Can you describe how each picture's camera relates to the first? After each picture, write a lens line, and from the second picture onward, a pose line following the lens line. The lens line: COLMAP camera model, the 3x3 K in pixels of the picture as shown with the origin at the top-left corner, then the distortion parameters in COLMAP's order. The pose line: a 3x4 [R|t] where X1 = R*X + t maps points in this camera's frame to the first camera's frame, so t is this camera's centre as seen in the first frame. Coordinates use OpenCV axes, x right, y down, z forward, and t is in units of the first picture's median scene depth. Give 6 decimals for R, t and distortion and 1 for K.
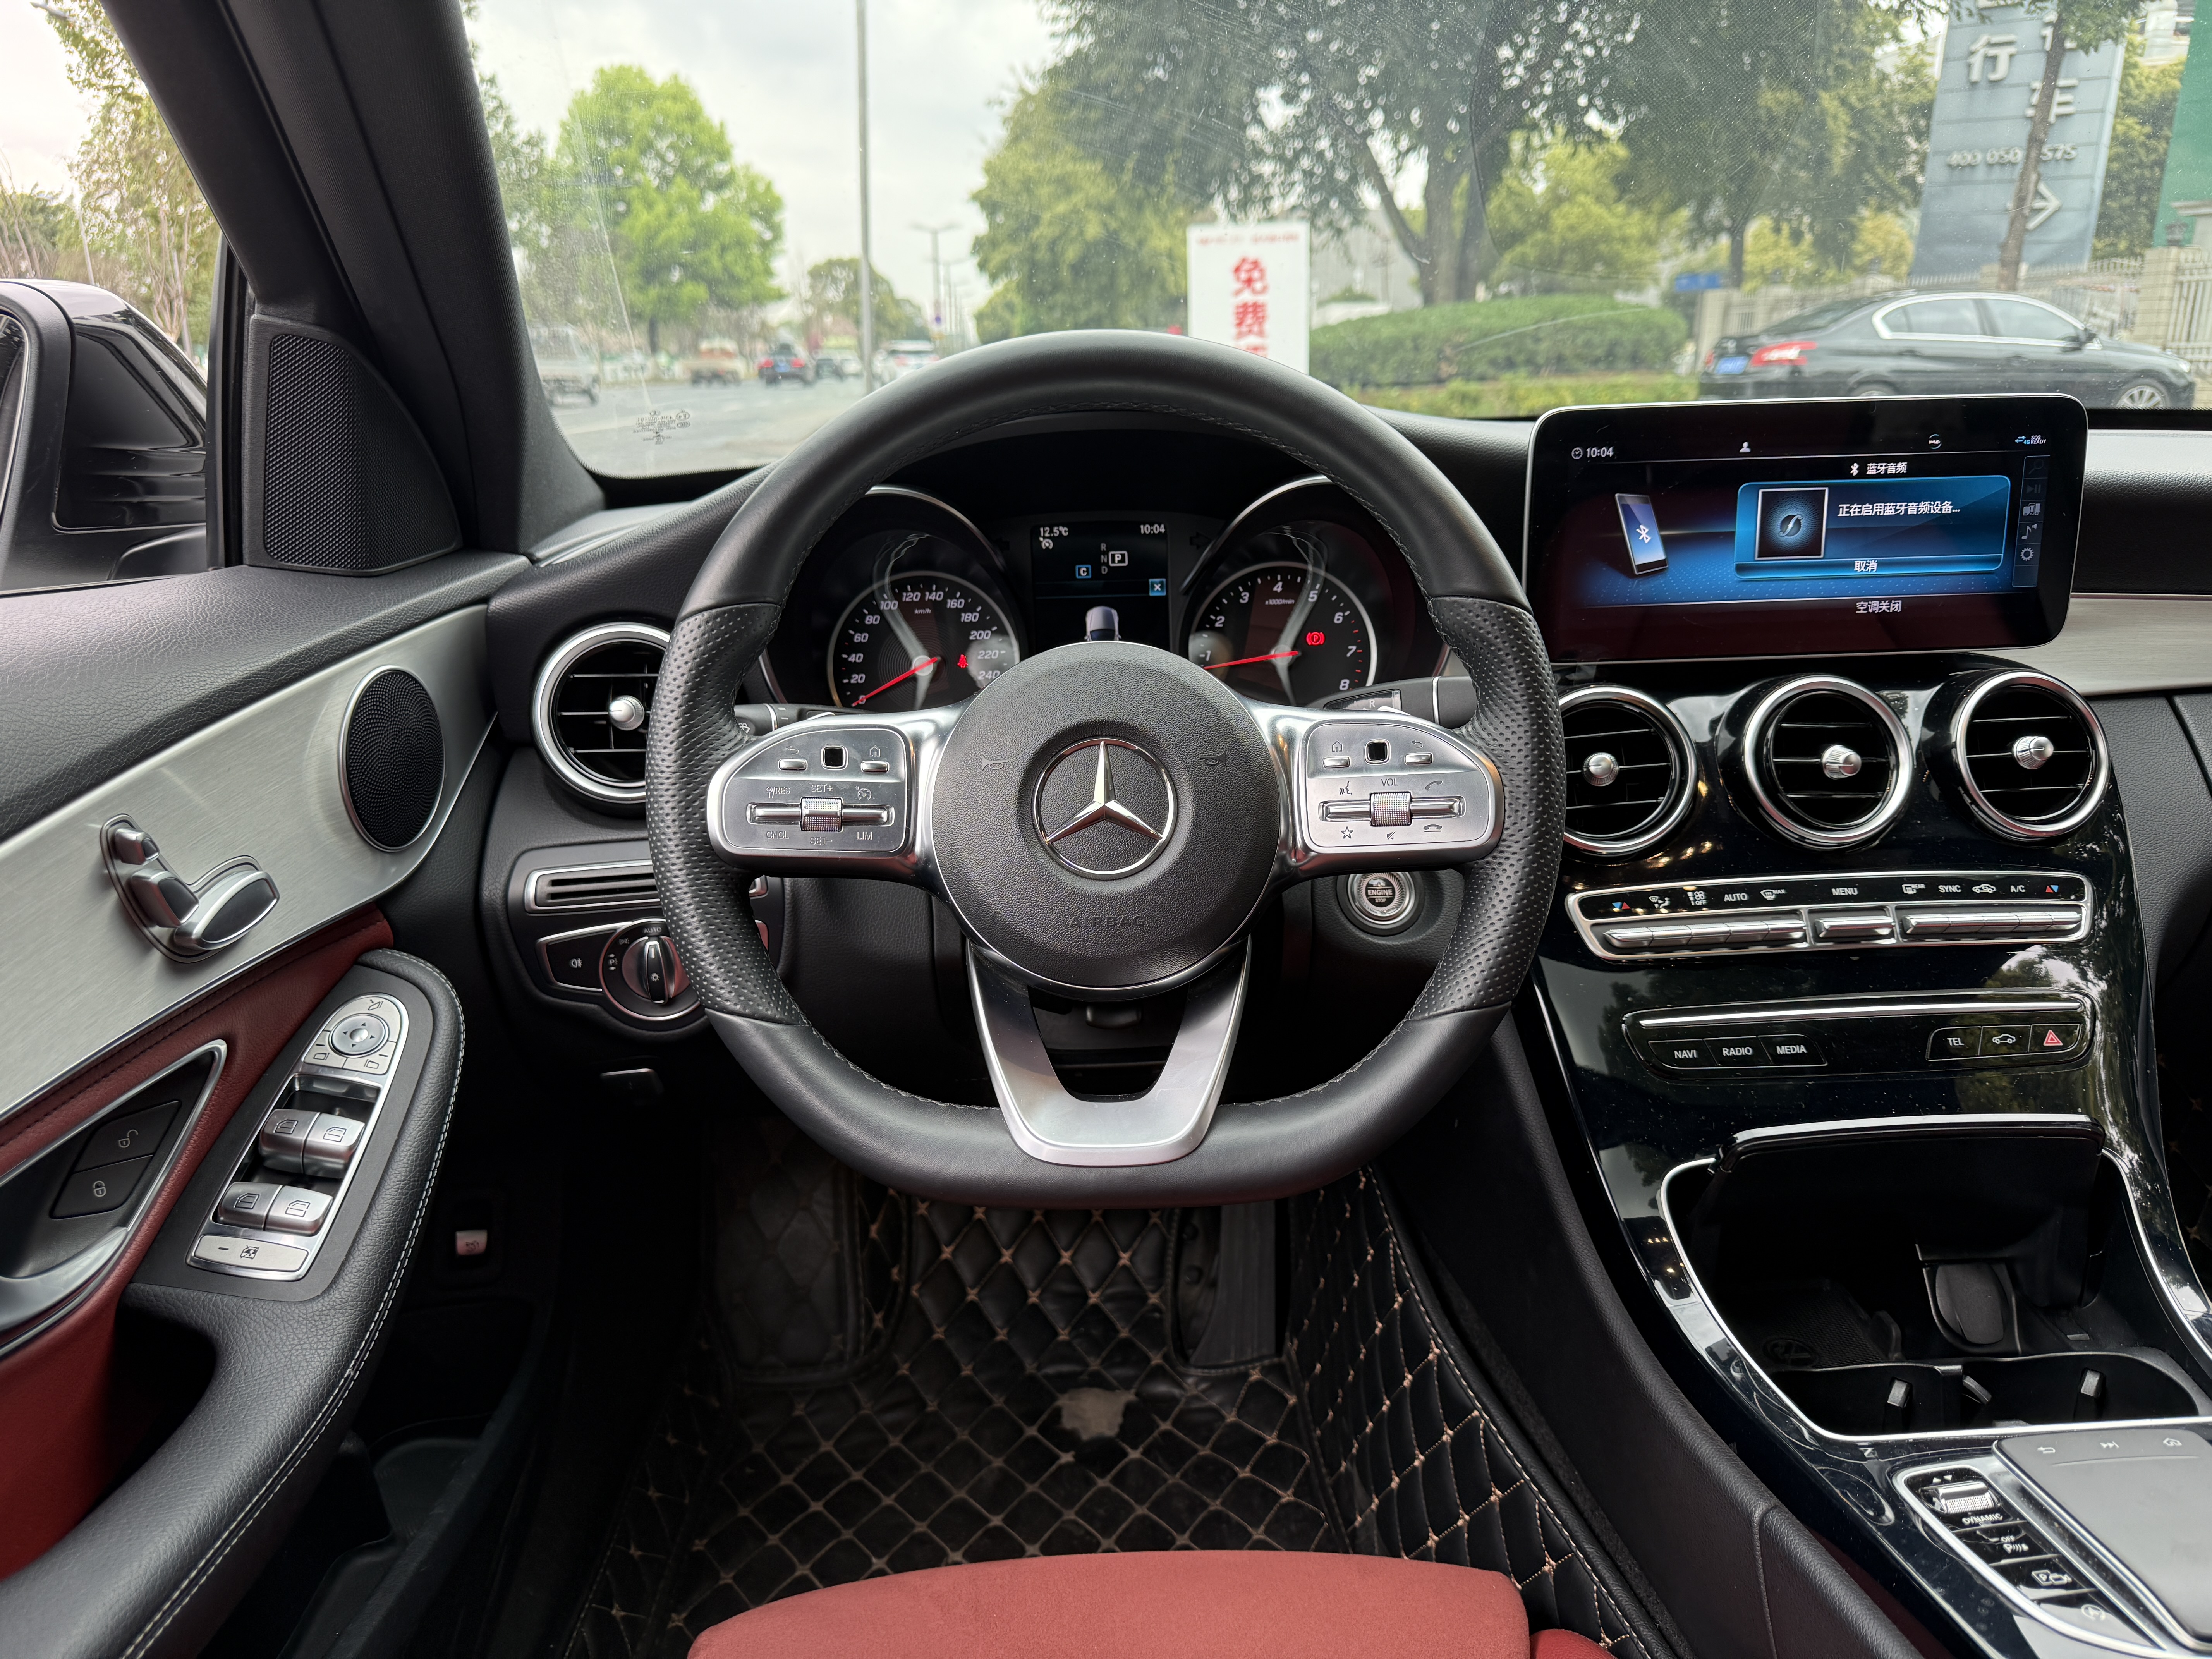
lens RADIAL K [[1610.3, 0, 1095.8], [0, 1610.3, 814.0], [0, 0, 1]] dist [0.036247, -0.050682]
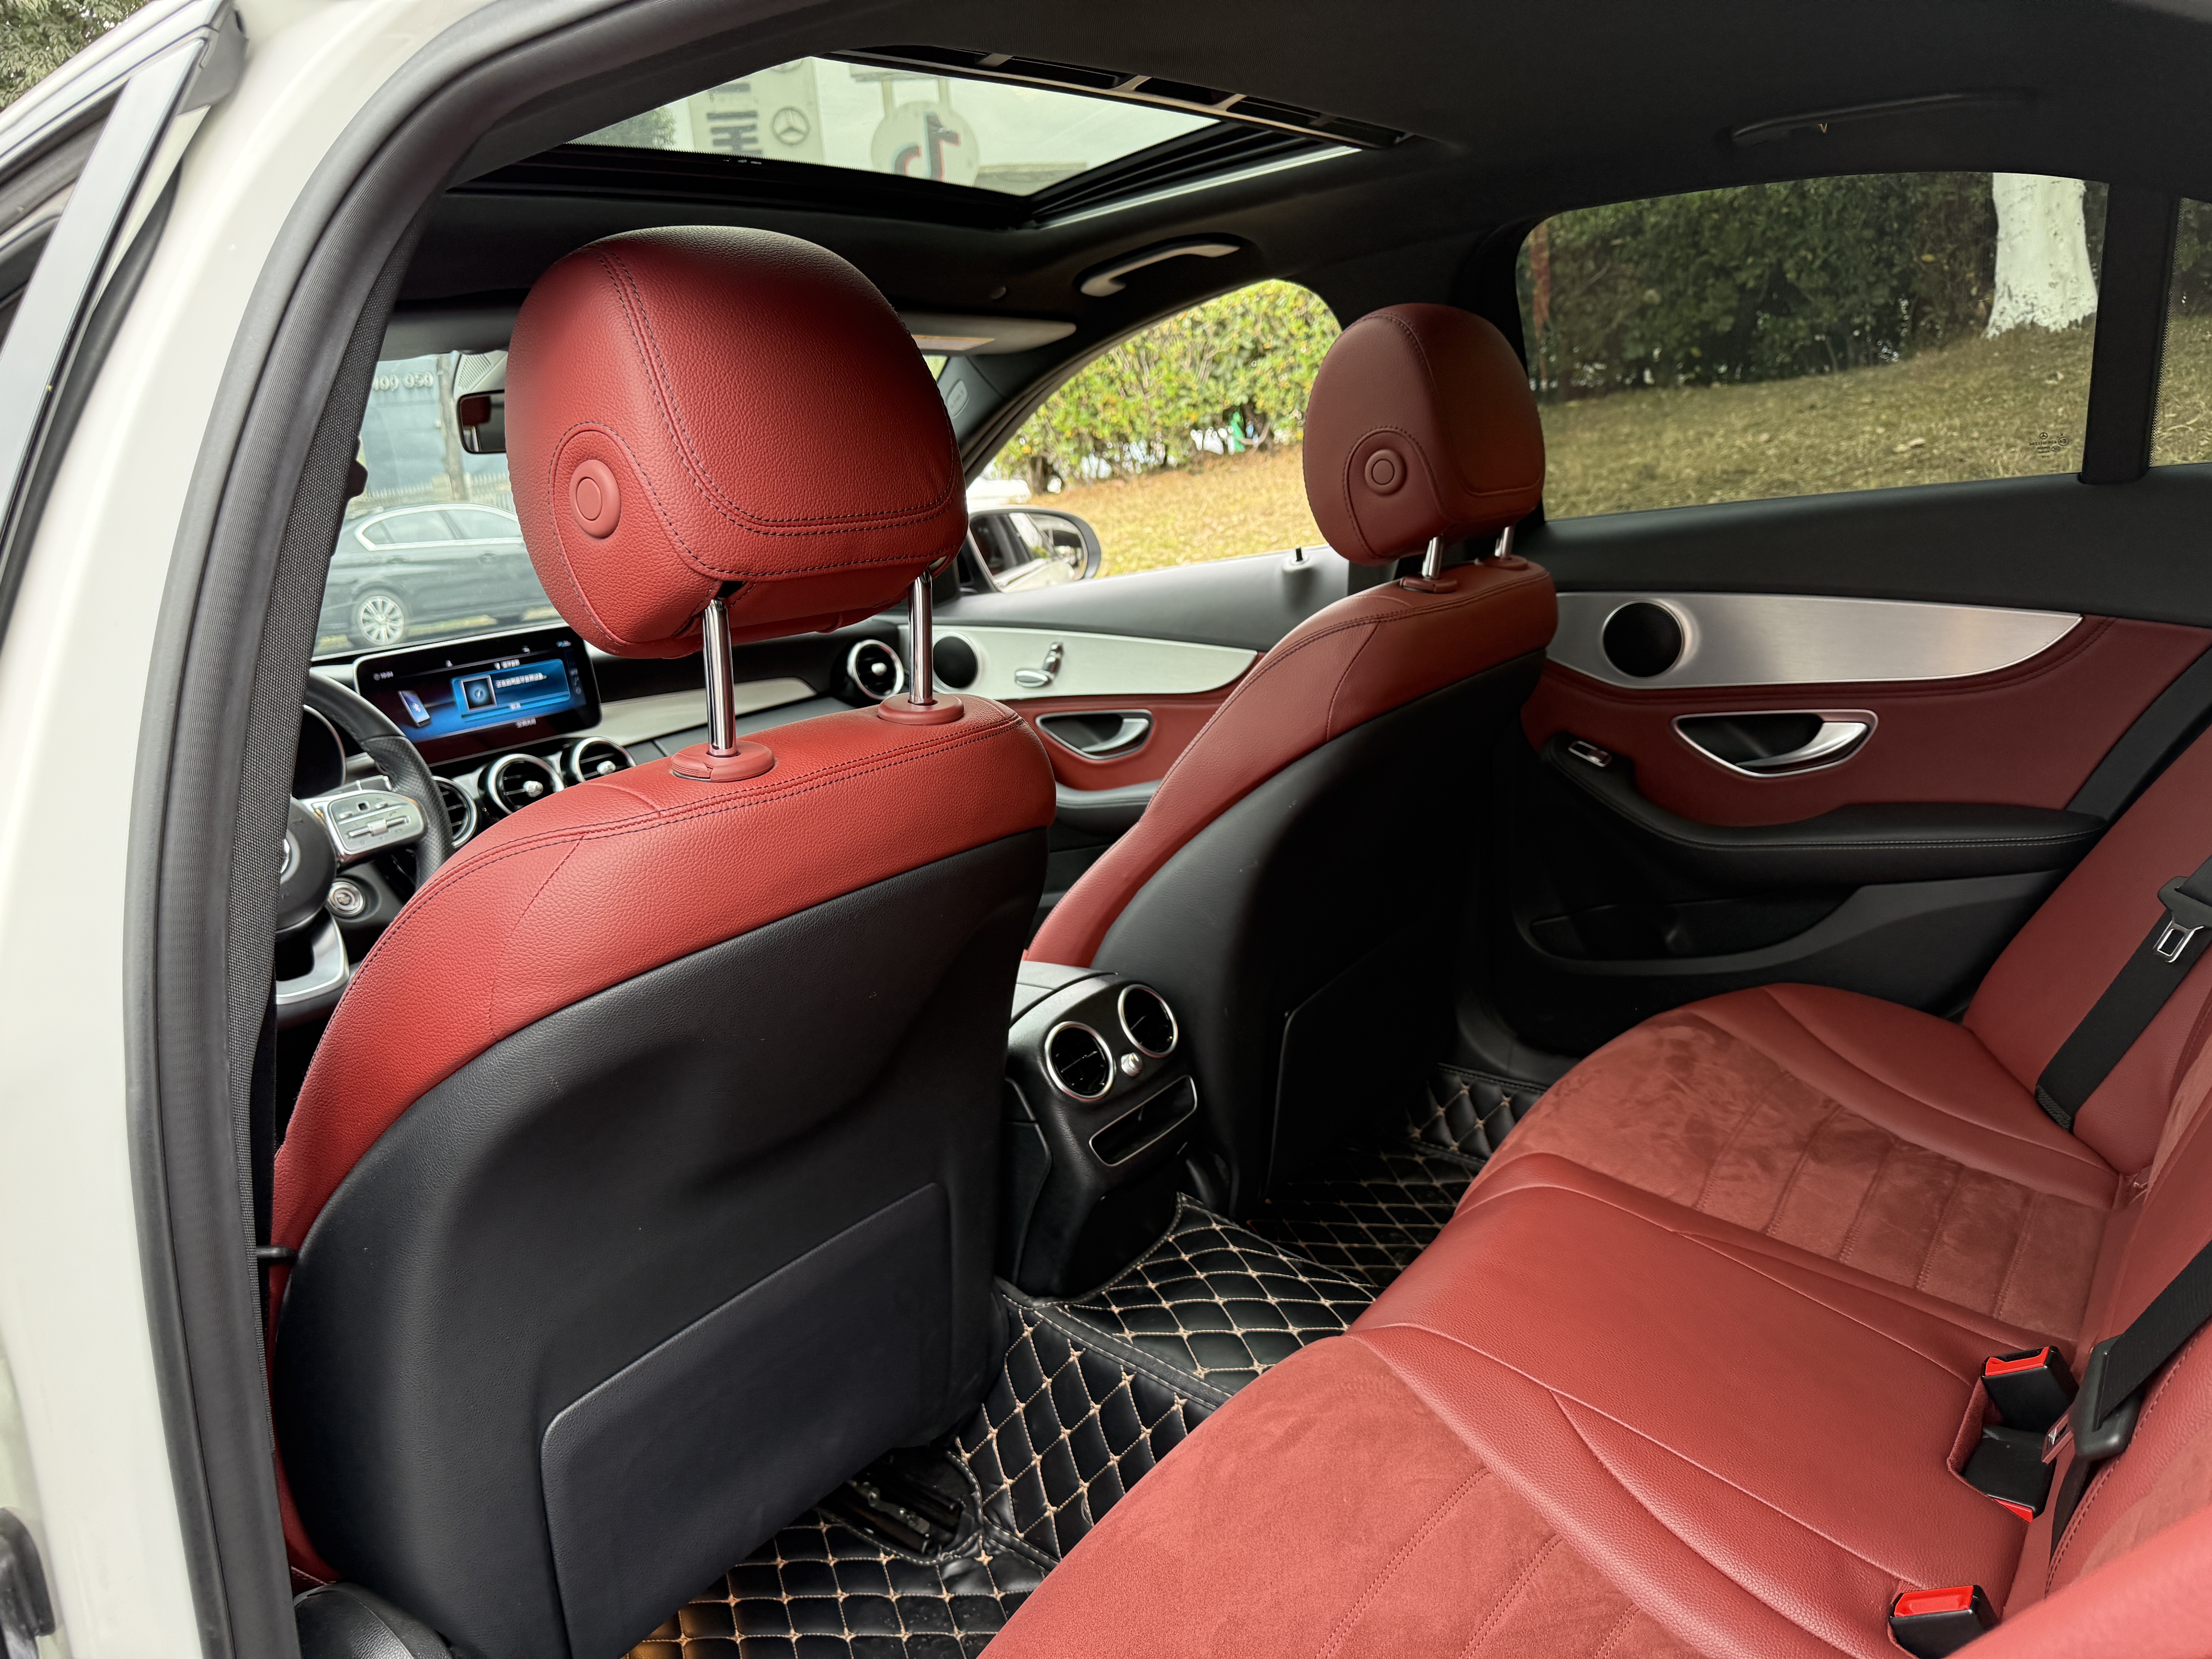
lens RADIAL K [[1610.3, 0, 1136.3], [0, 1610.3, 837.2], [0, 0, 1]] dist [0.036247, -0.050682]
pose [[0.632588, -0.216997, 0.743468, -0.455289], [0.292524, 0.955785, 0.030068, 0.135869], [-0.717121, 0.198462, 0.668095, -0.717837]]
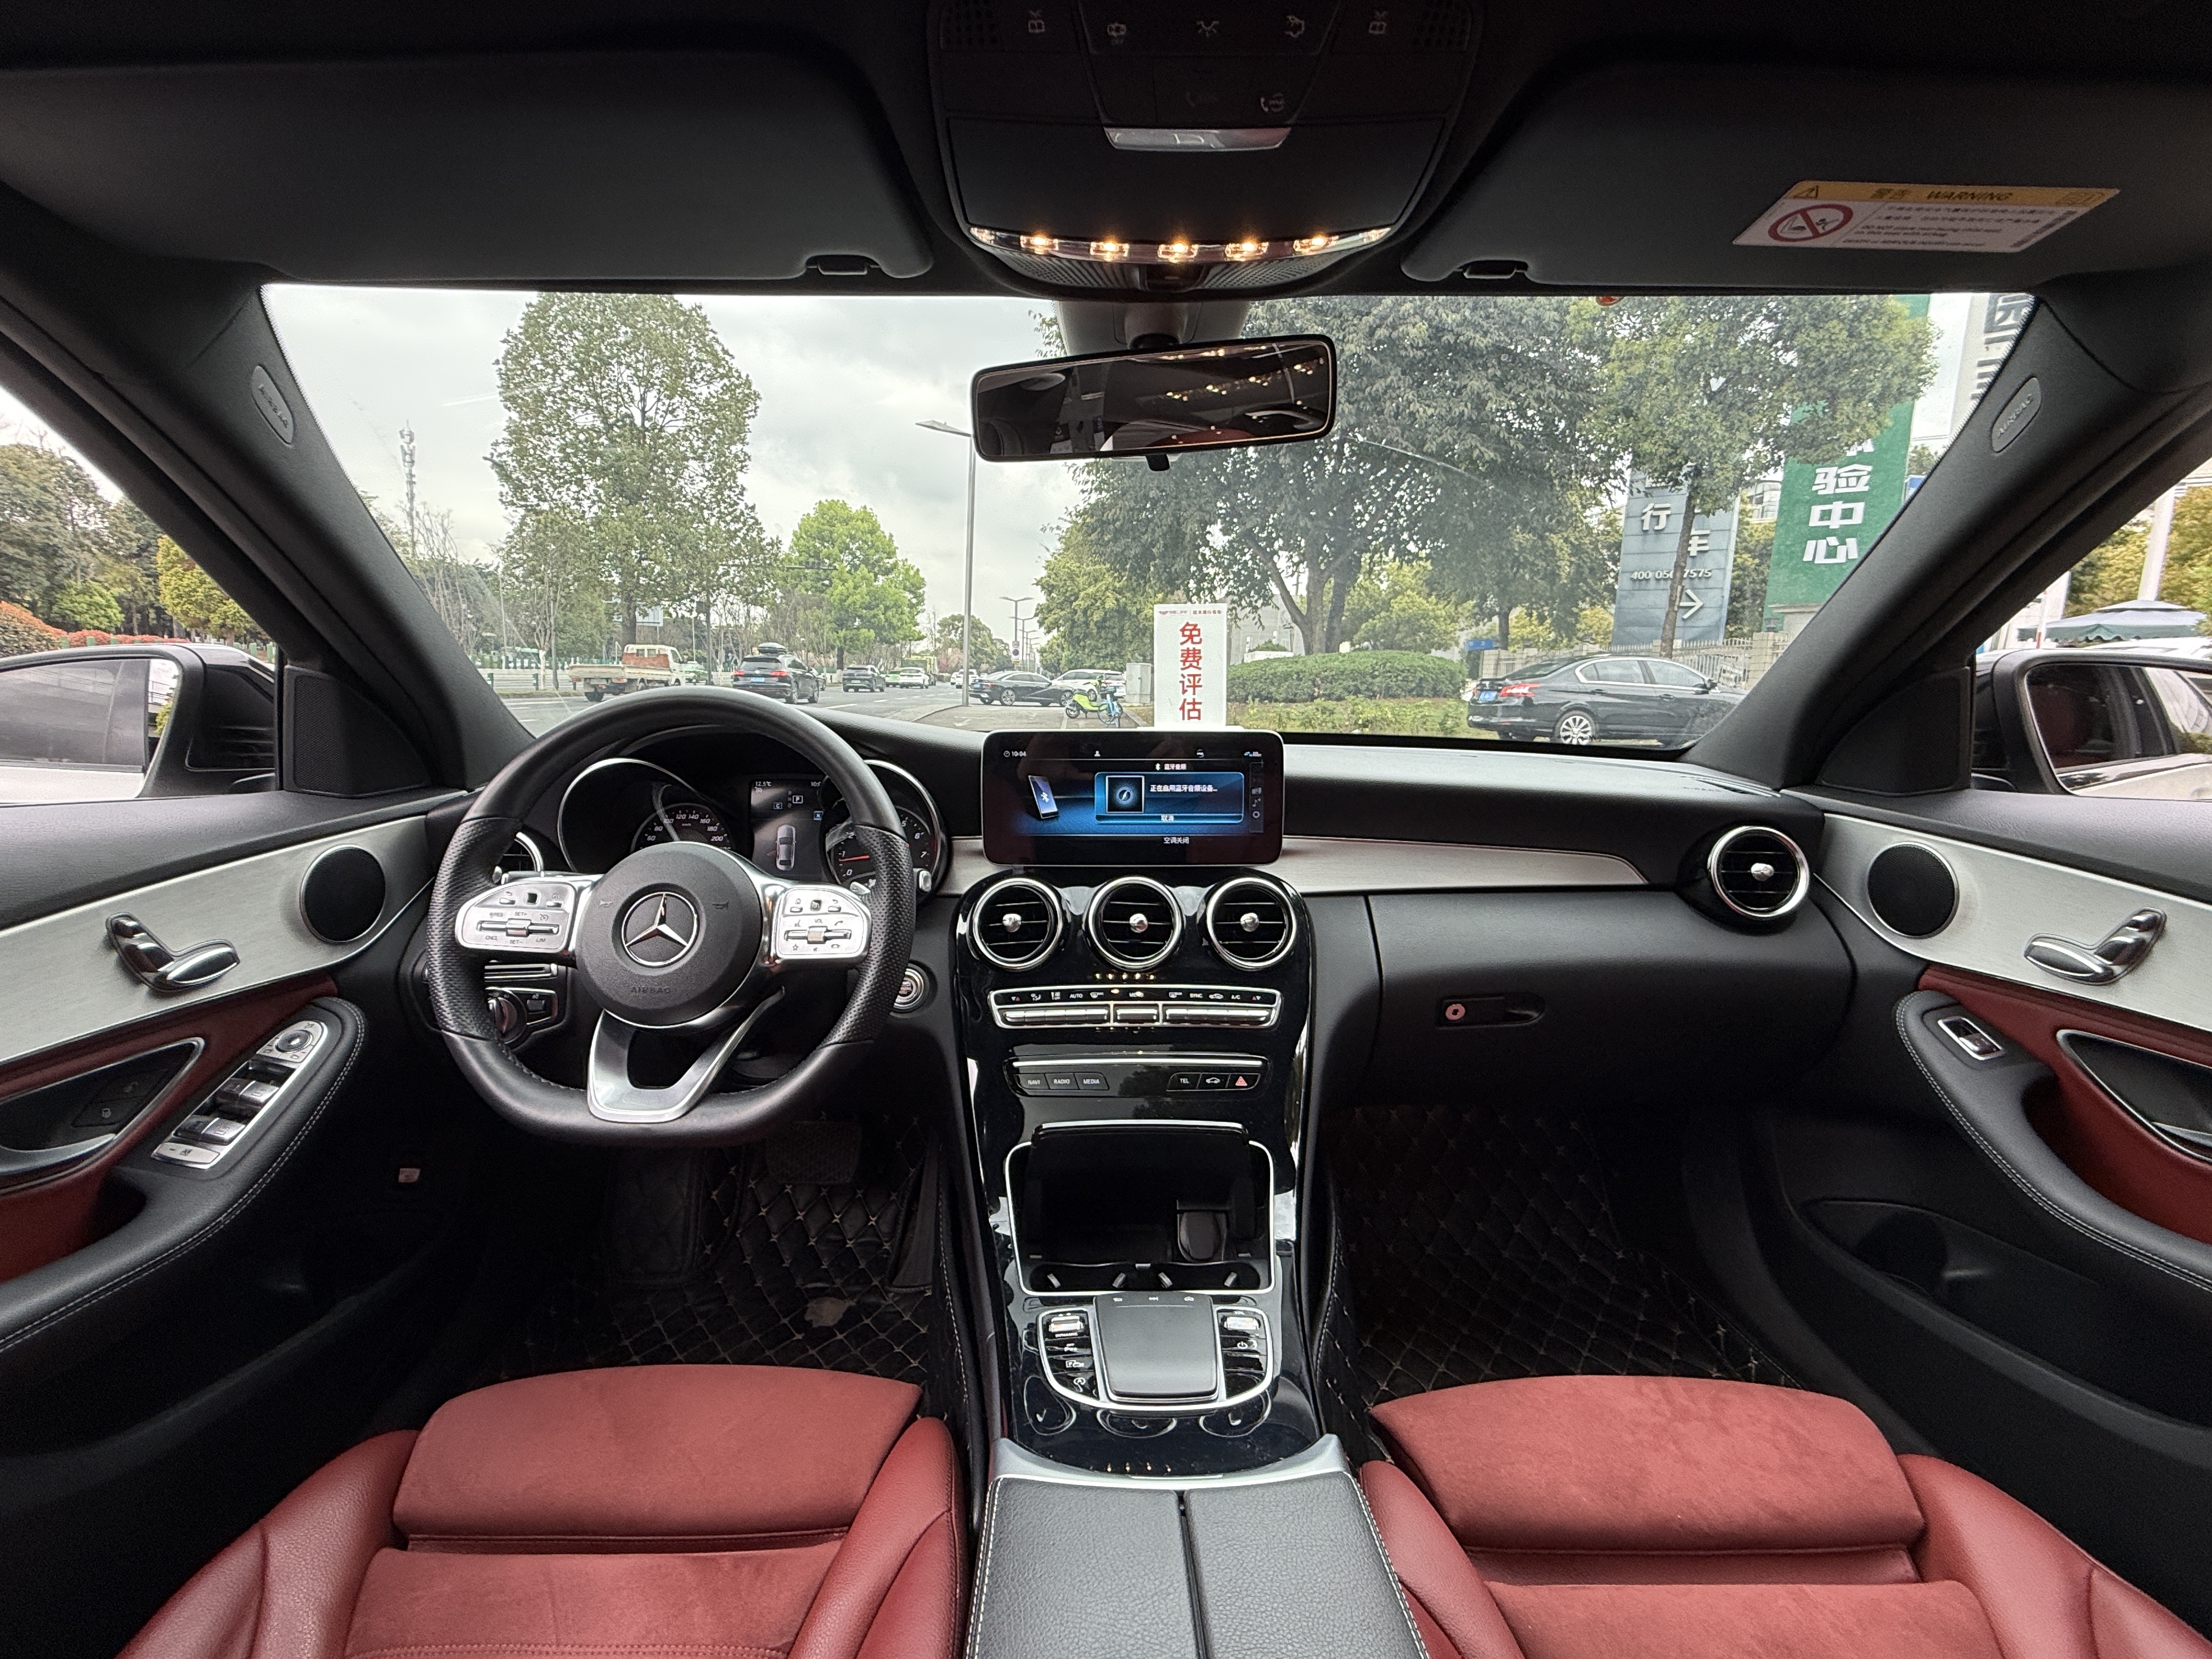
lens RADIAL K [[1037.6, 0, 1088.6], [0, 1037.6, 816.6], [0, 0, 1]] dist [0.004689, 0.000575]
pose [[0.999114, 0.031825, -0.027545, 0.274436], [-0.035417, 0.989289, -0.141612, 0.010306], [0.022743, 0.142462, 0.989539, -0.113597]]
